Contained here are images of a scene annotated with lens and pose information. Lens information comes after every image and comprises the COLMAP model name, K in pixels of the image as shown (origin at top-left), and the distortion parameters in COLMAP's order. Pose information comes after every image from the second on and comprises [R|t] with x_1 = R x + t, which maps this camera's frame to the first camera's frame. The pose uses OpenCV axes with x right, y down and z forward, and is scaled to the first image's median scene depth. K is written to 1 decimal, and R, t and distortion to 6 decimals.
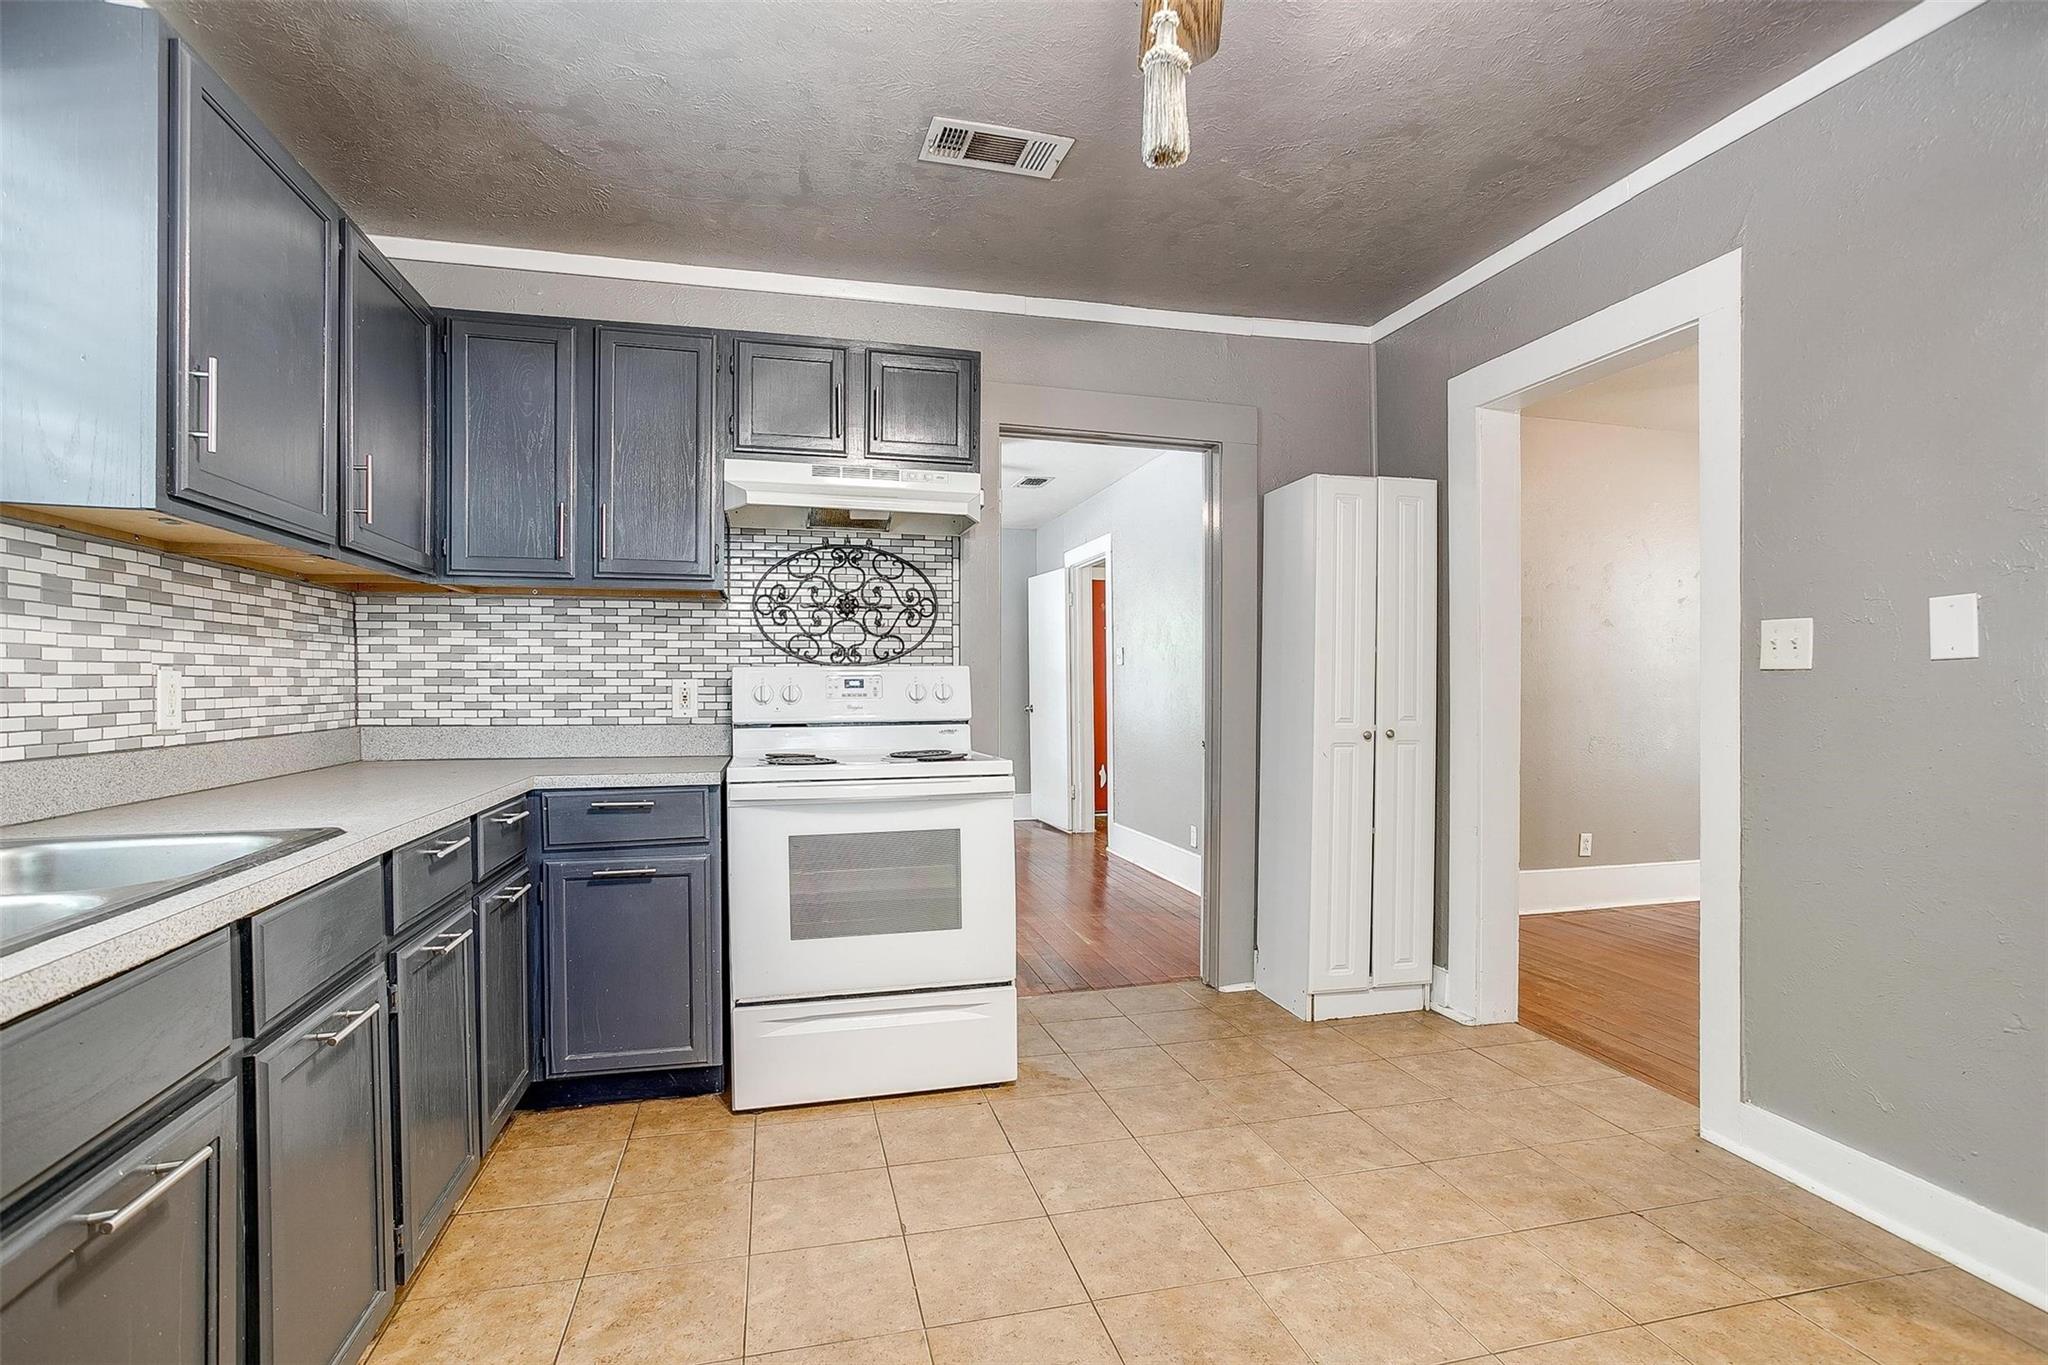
lens RADIAL K [[1001.2, 0, 1024.0], [0, 1001.2, 682.5], [0, 0, 1]] dist [-0.014666, 0.000007]
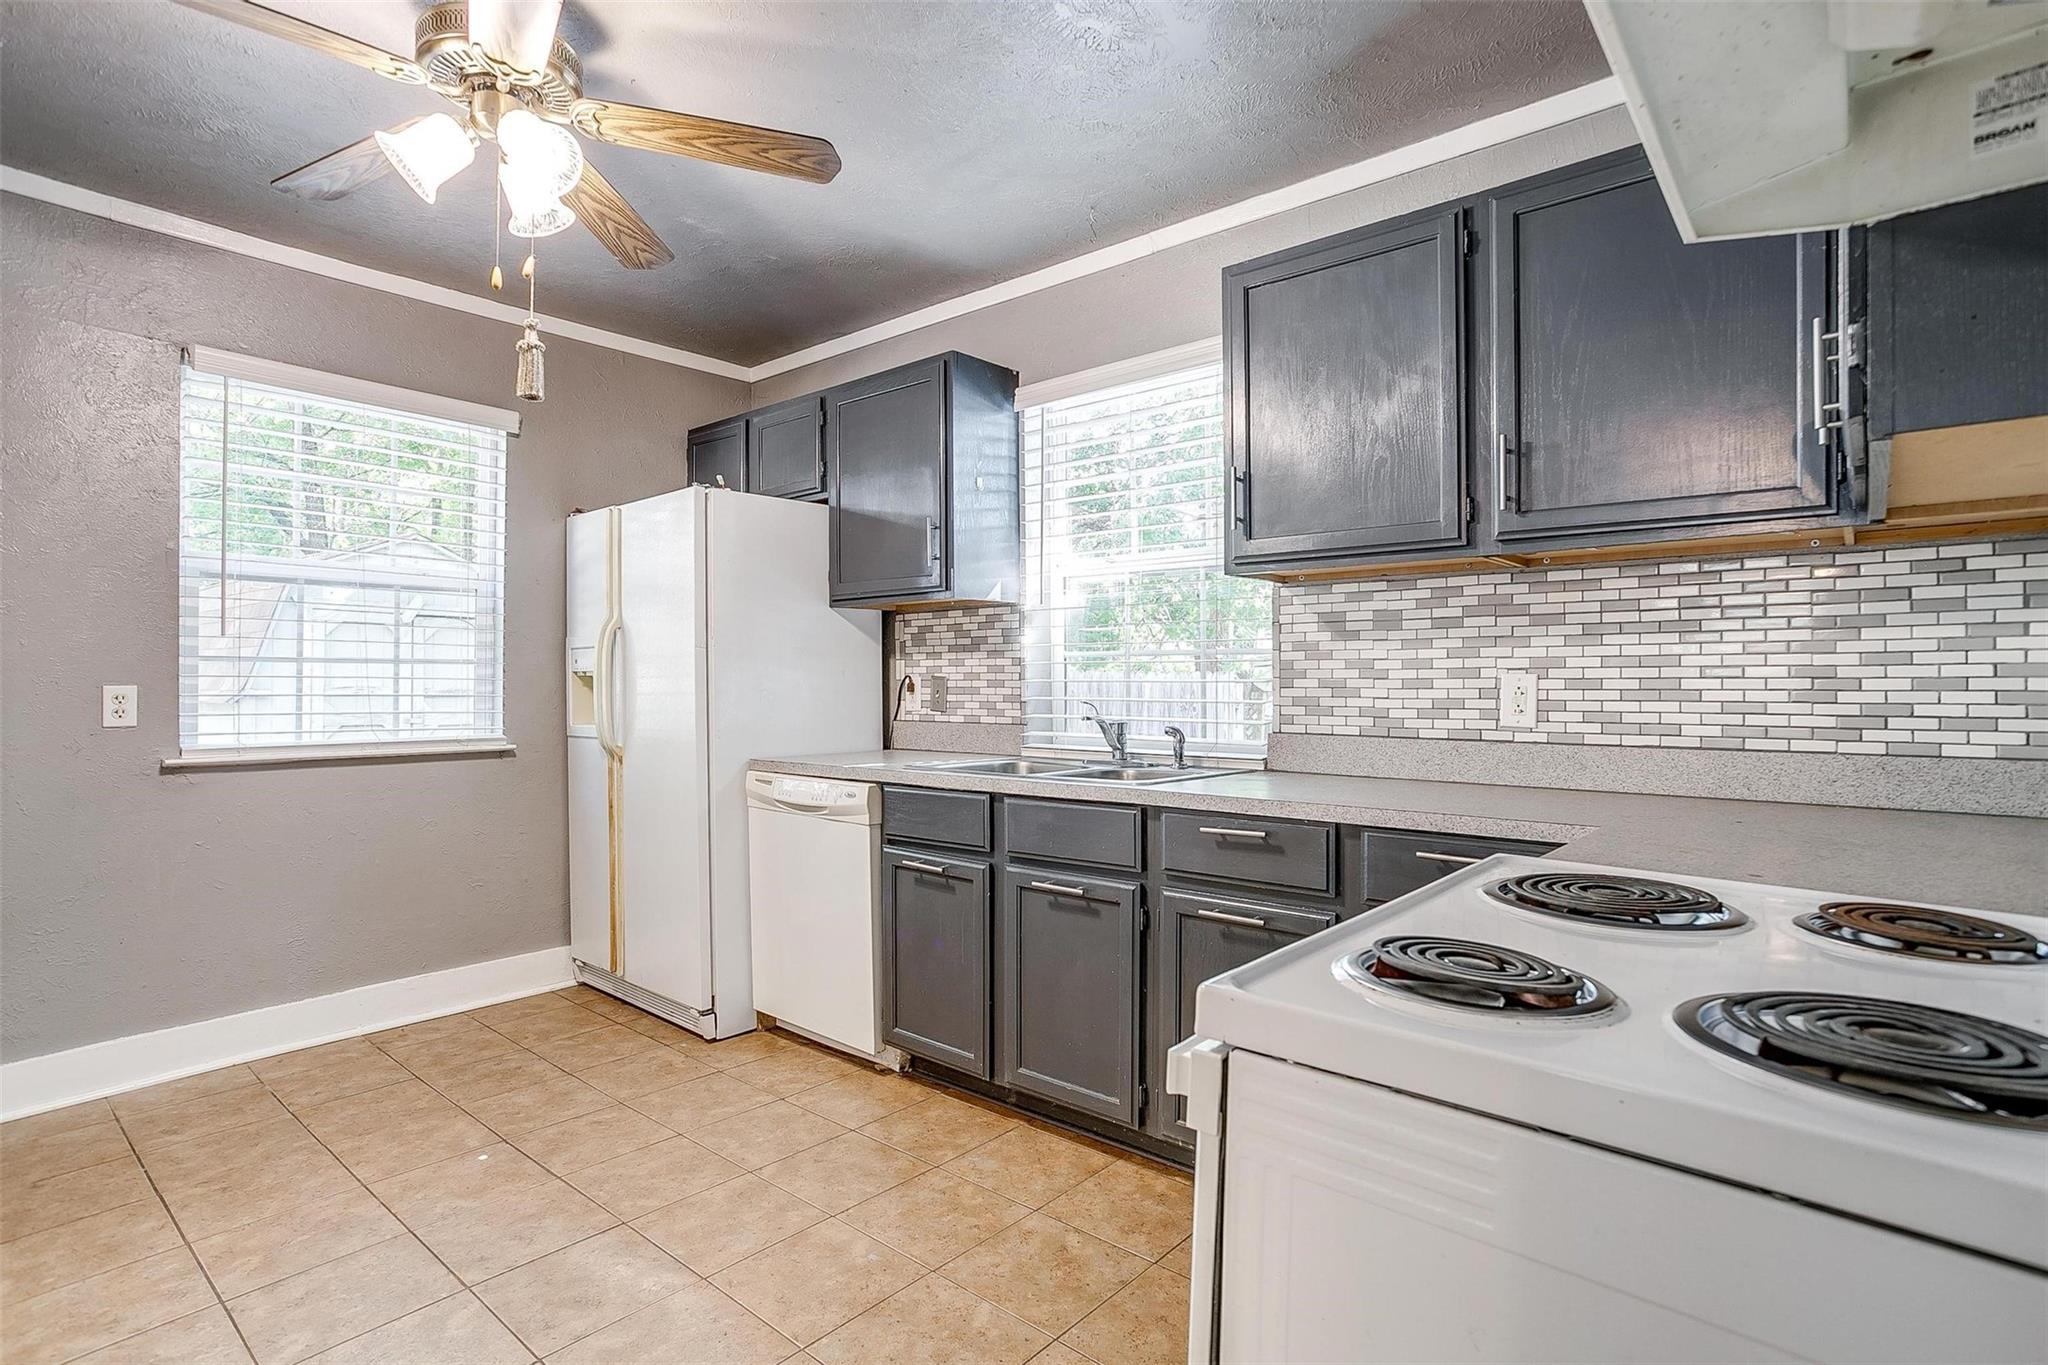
lens RADIAL K [[1001.2, 0, 1024.0], [0, 1001.2, 682.5], [0, 0, 1]] dist [-0.014666, 0.000007]
pose [[-0.817722, -0.005026, -0.575592, 0.258001], [-0.003412, 0.999987, -0.003884, 0.003990], [0.575604, -0.001212, -0.817728, 1.743718]]
